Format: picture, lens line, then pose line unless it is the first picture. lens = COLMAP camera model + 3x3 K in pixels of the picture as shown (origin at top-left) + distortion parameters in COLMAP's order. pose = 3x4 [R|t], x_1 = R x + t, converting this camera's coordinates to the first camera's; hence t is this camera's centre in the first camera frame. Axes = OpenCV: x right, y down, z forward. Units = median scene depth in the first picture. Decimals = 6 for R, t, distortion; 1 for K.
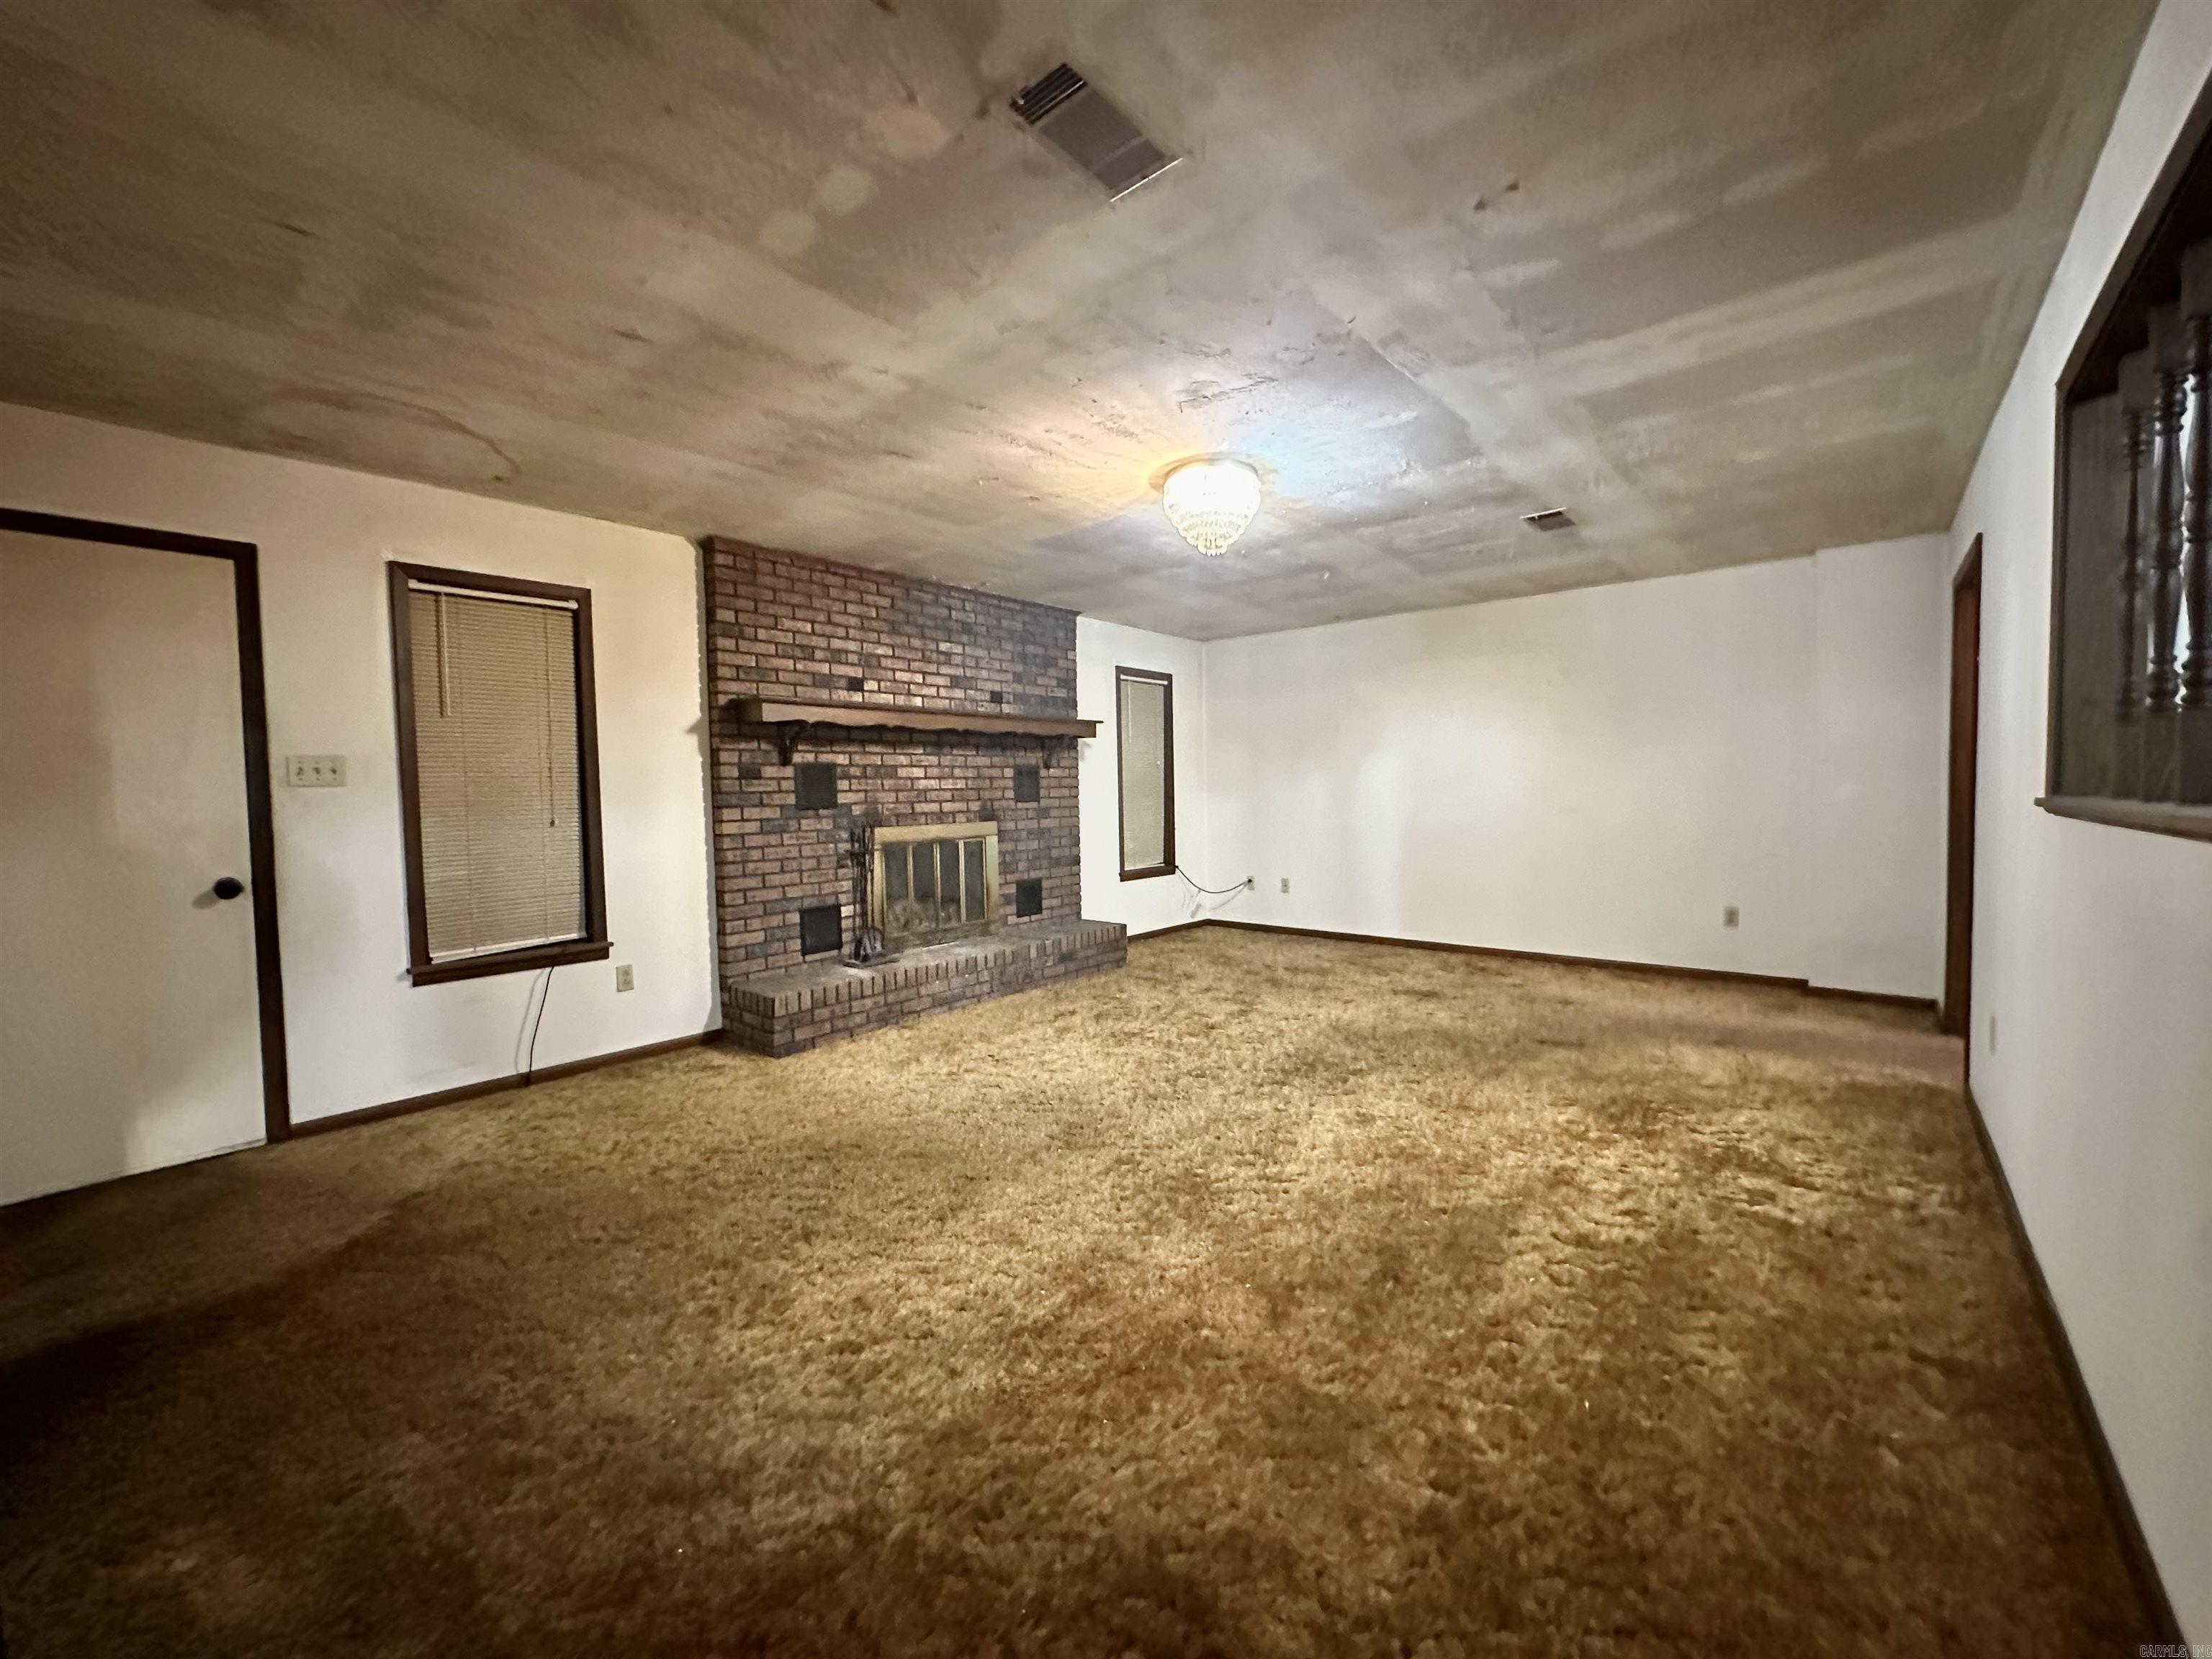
lens RADIAL K [[873.5, 0, 1103.6], [0, 873.5, 825.7], [0, 0, 1]] dist [-0.007990, 0.000151]
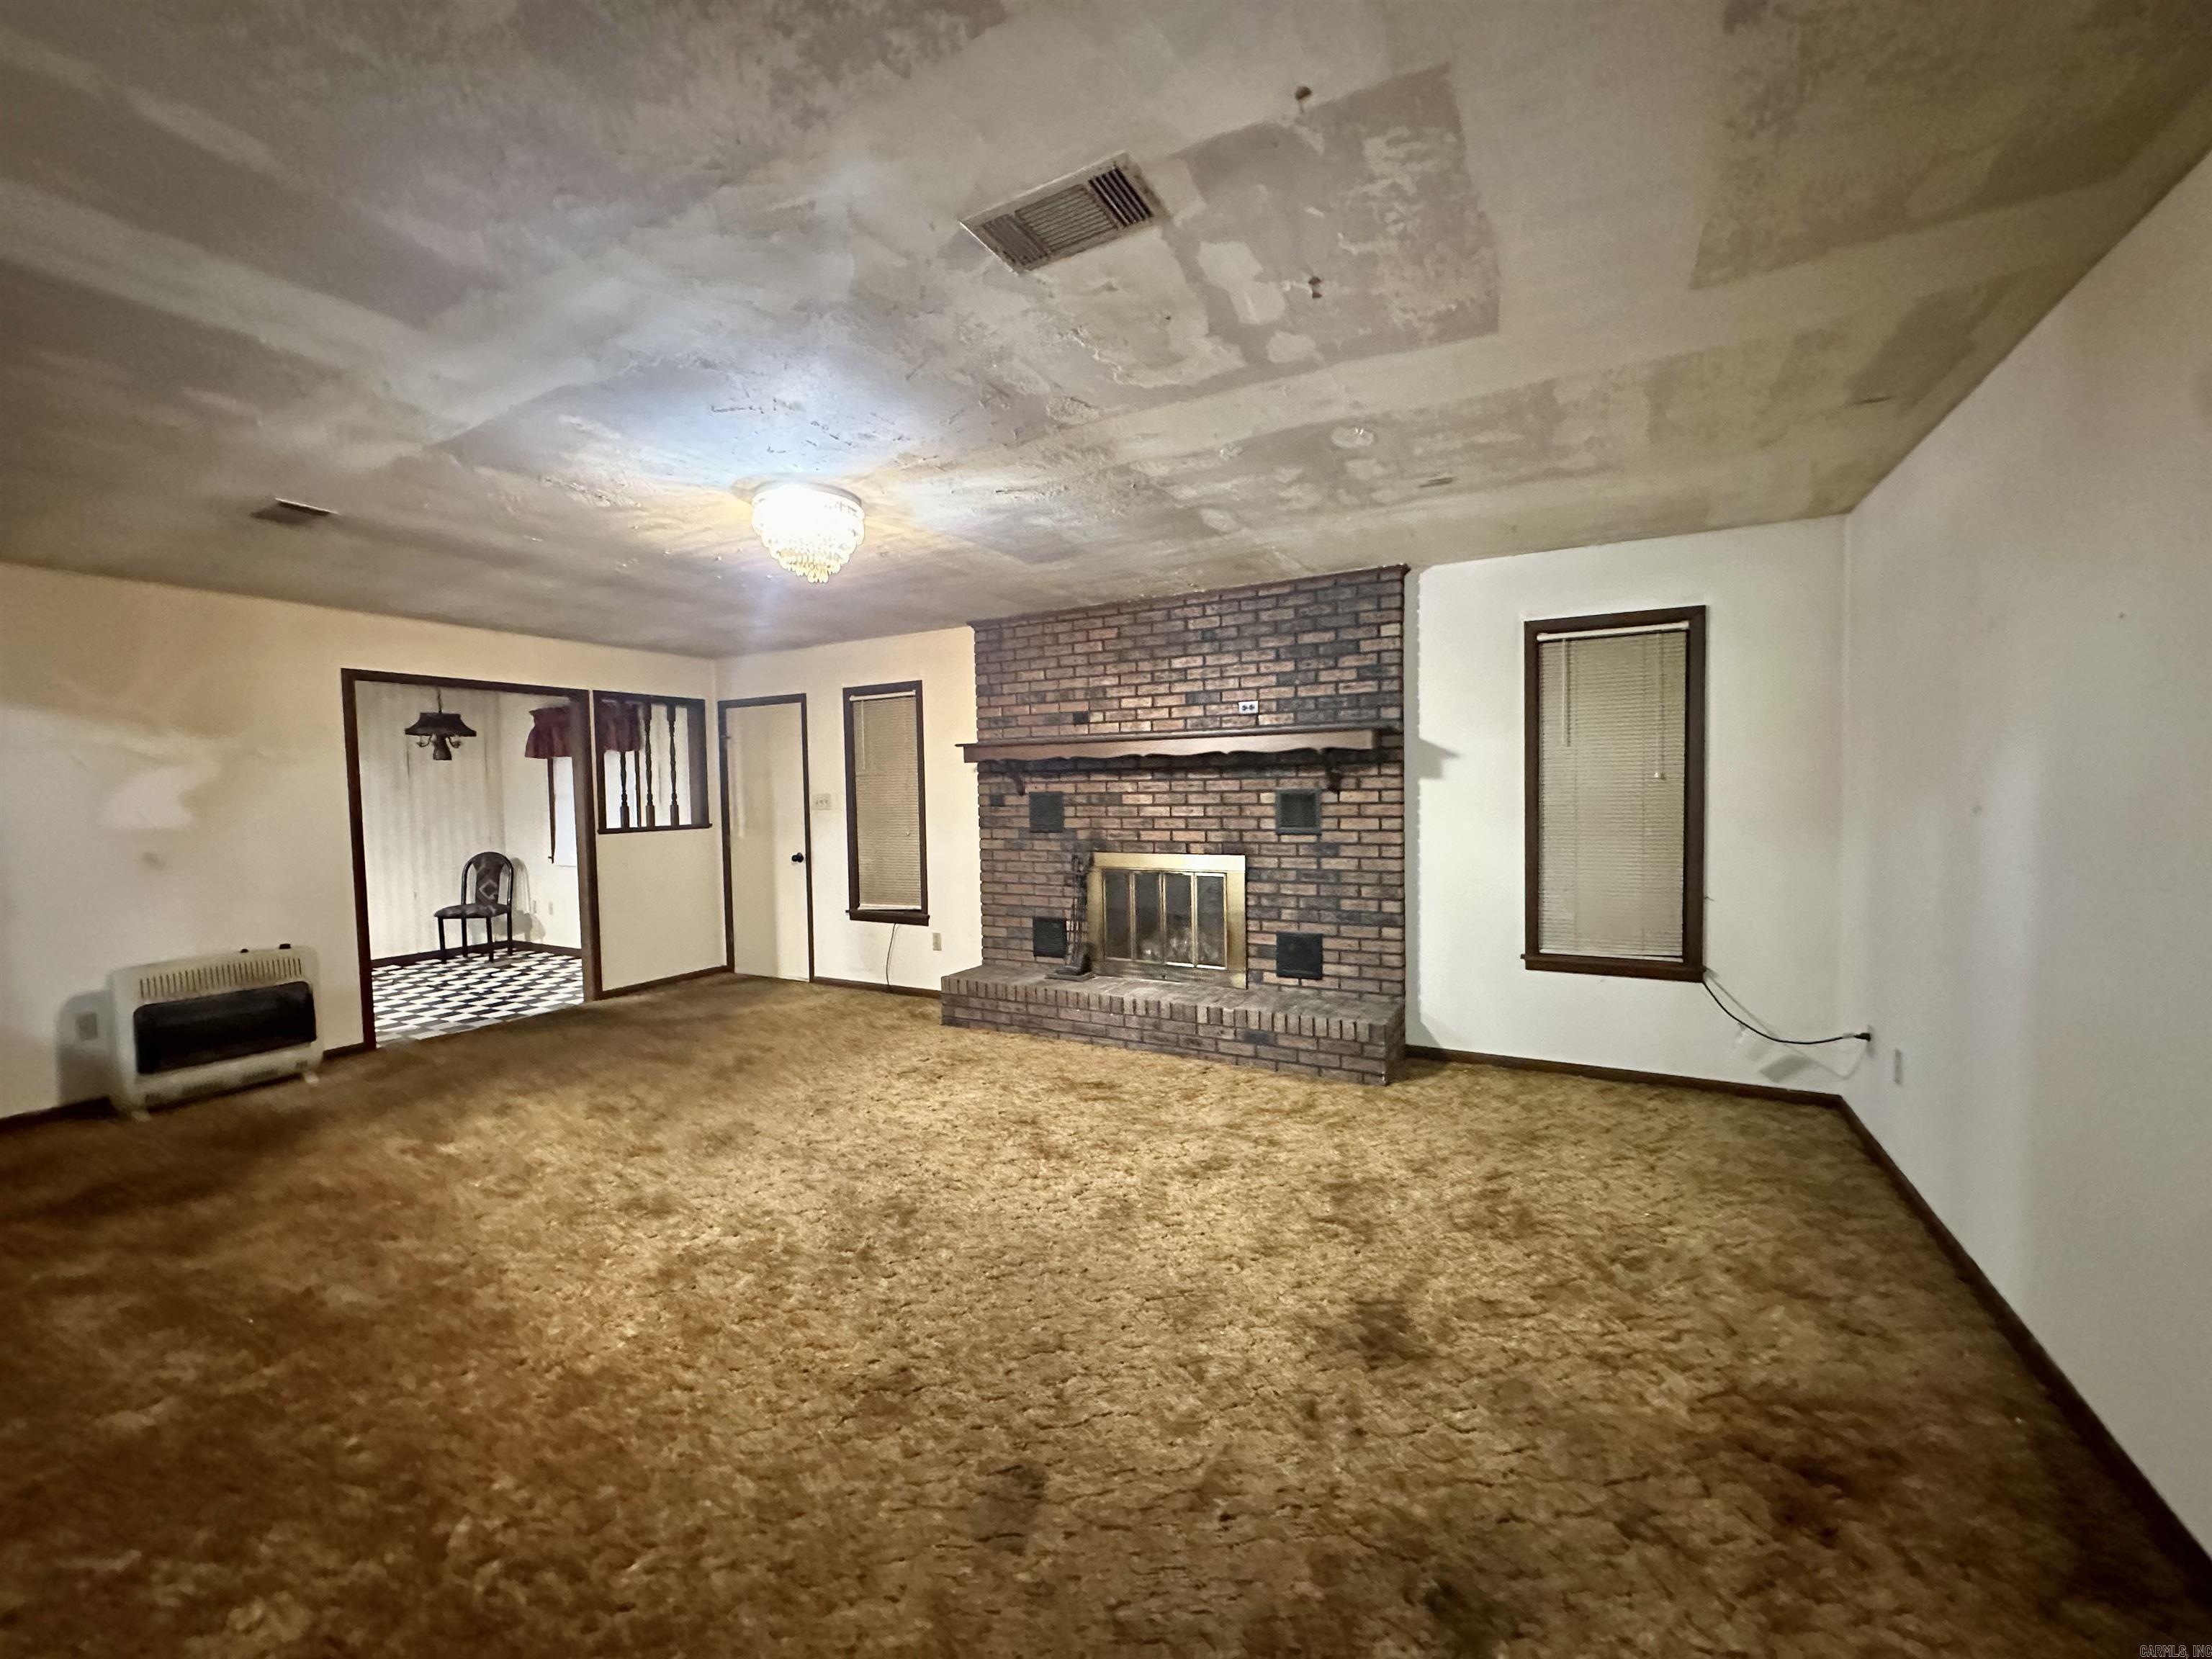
lens RADIAL K [[873.5, 0, 1108.1], [0, 873.5, 821.5], [0, 0, 1]] dist [-0.007990, 0.000151]
pose [[0.218588, 0.047826, -0.974644, 0.764082], [-0.030344, 0.998648, 0.042199, -0.079921], [0.975345, 0.020350, 0.219744, 0.782511]]
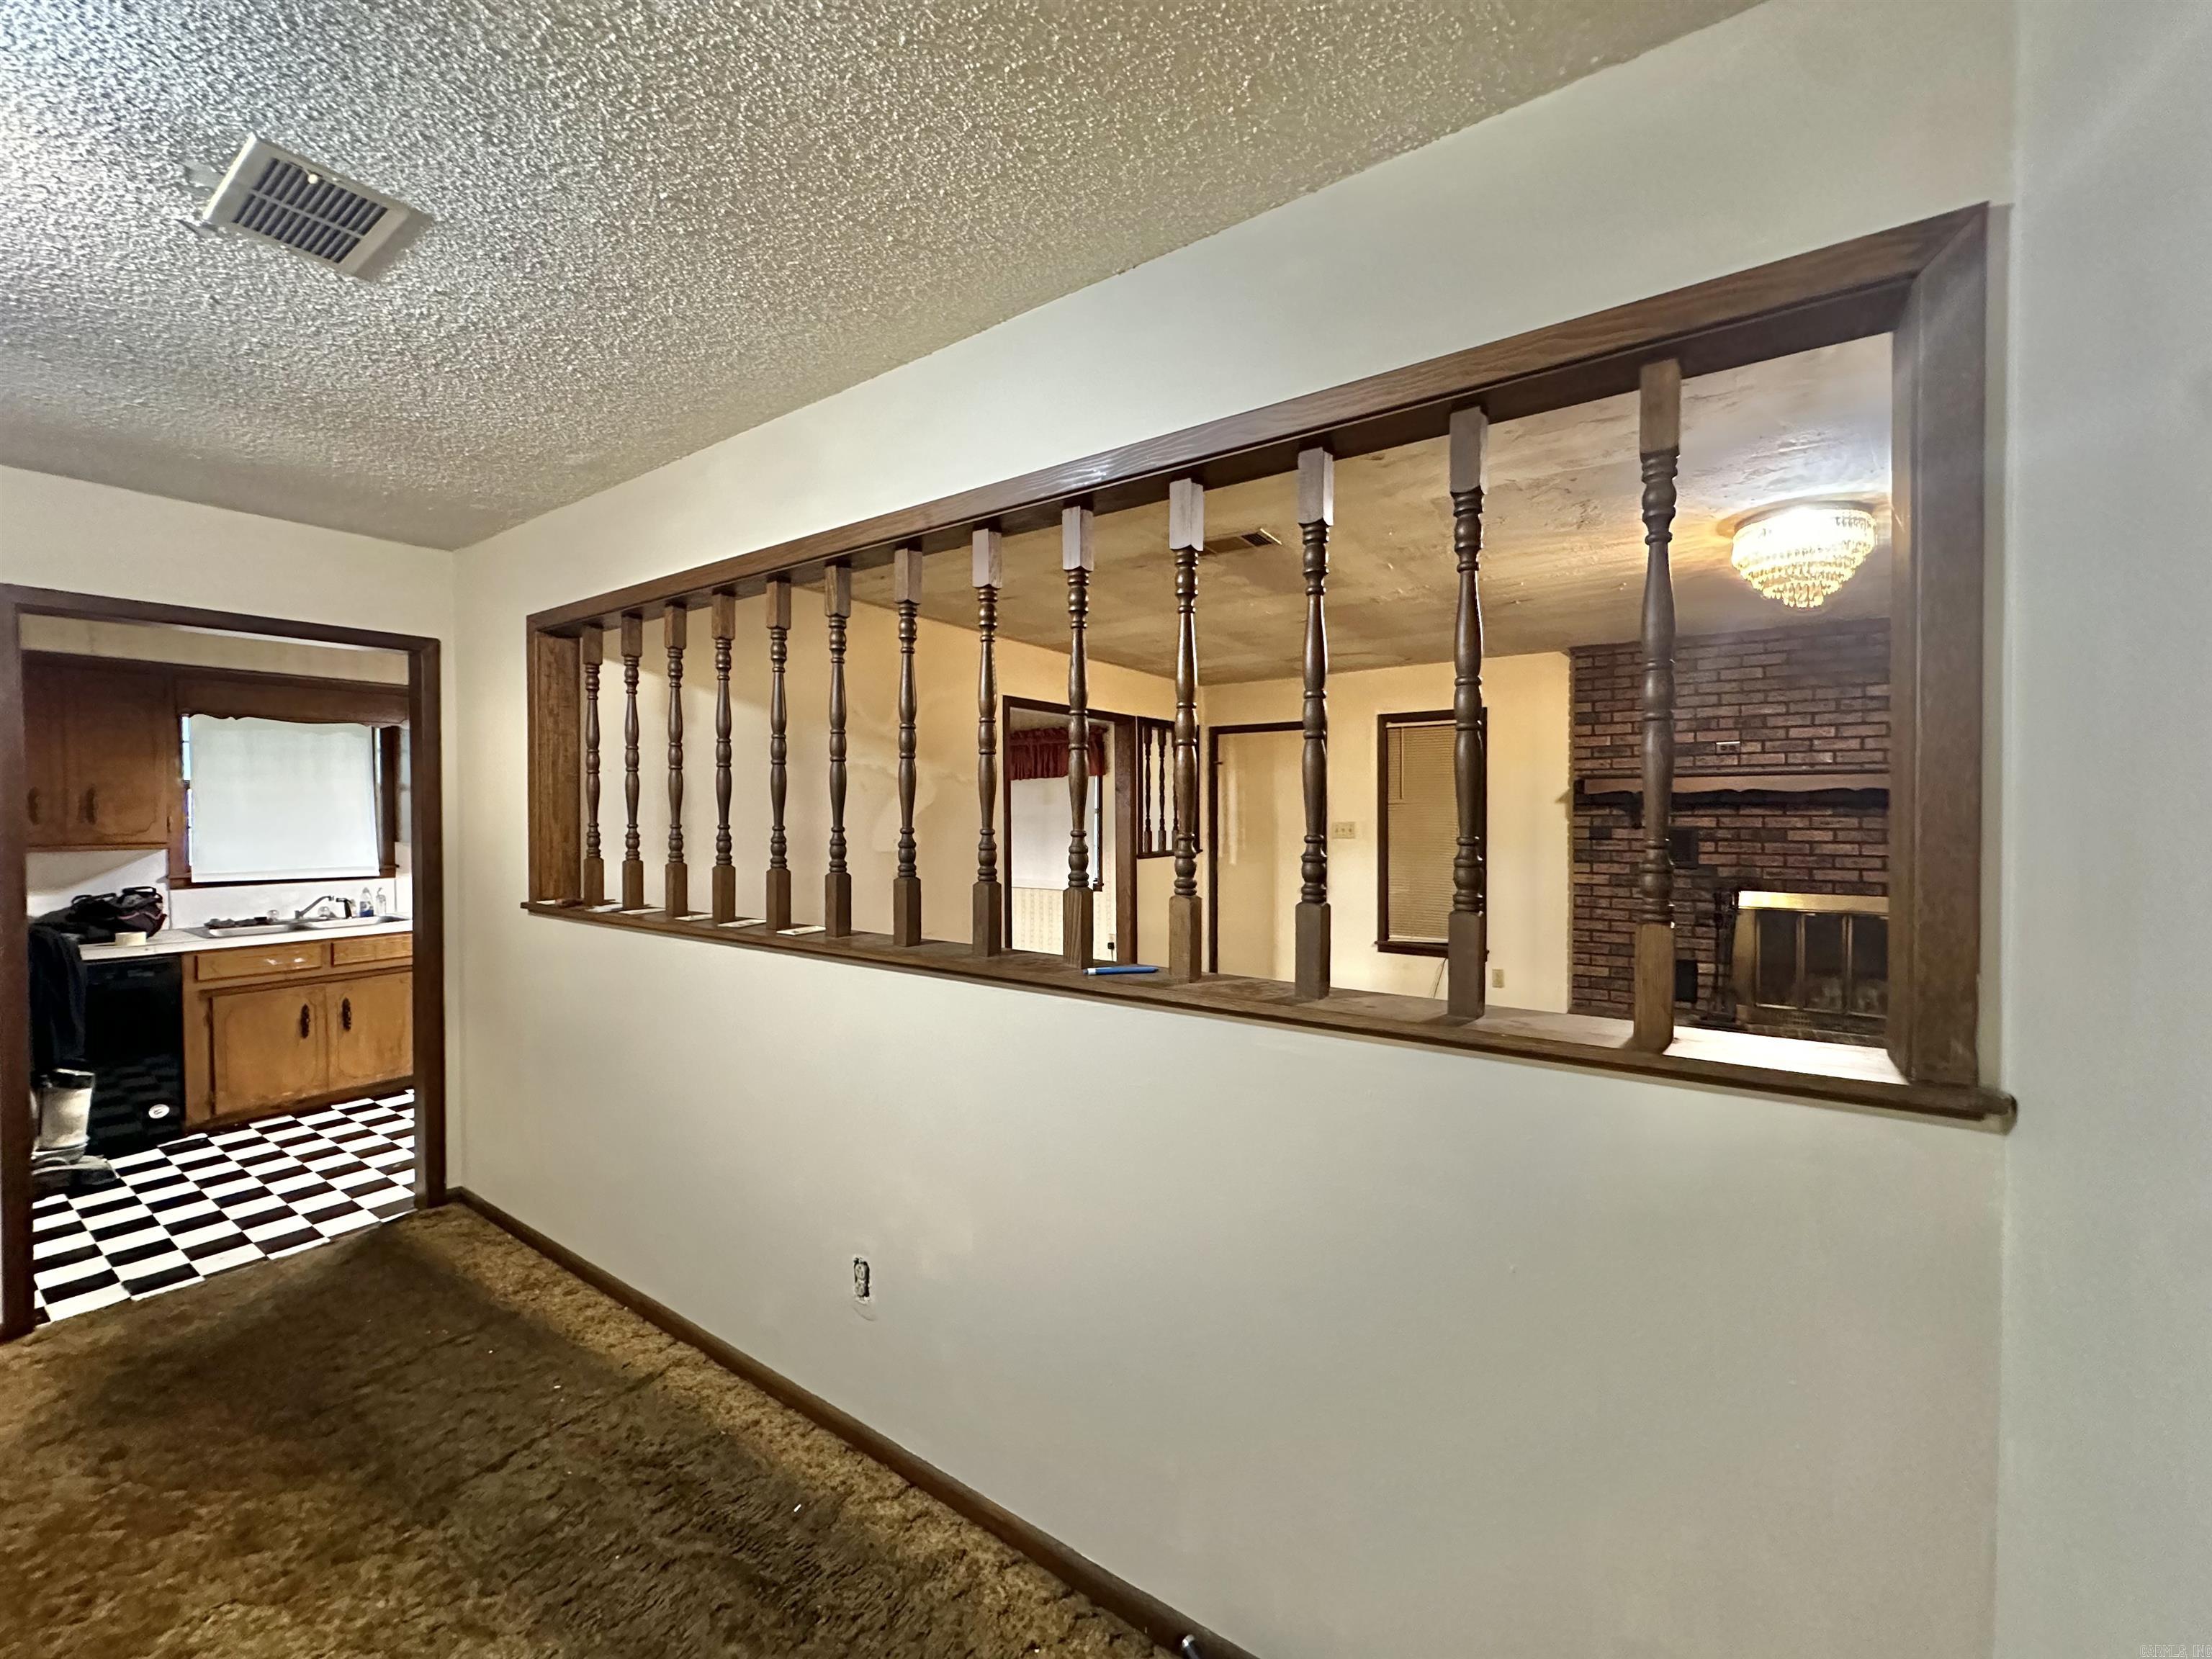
lens RADIAL K [[873.5, 0, 1099.0], [0, 873.5, 827.4], [0, 0, 1]] dist [-0.007990, 0.000151]
pose [[0.090837, 0.029246, -0.995436, 0.646847], [-0.045661, 0.998640, 0.025173, -0.061154], [0.994818, 0.043165, 0.092049, 0.178362]]
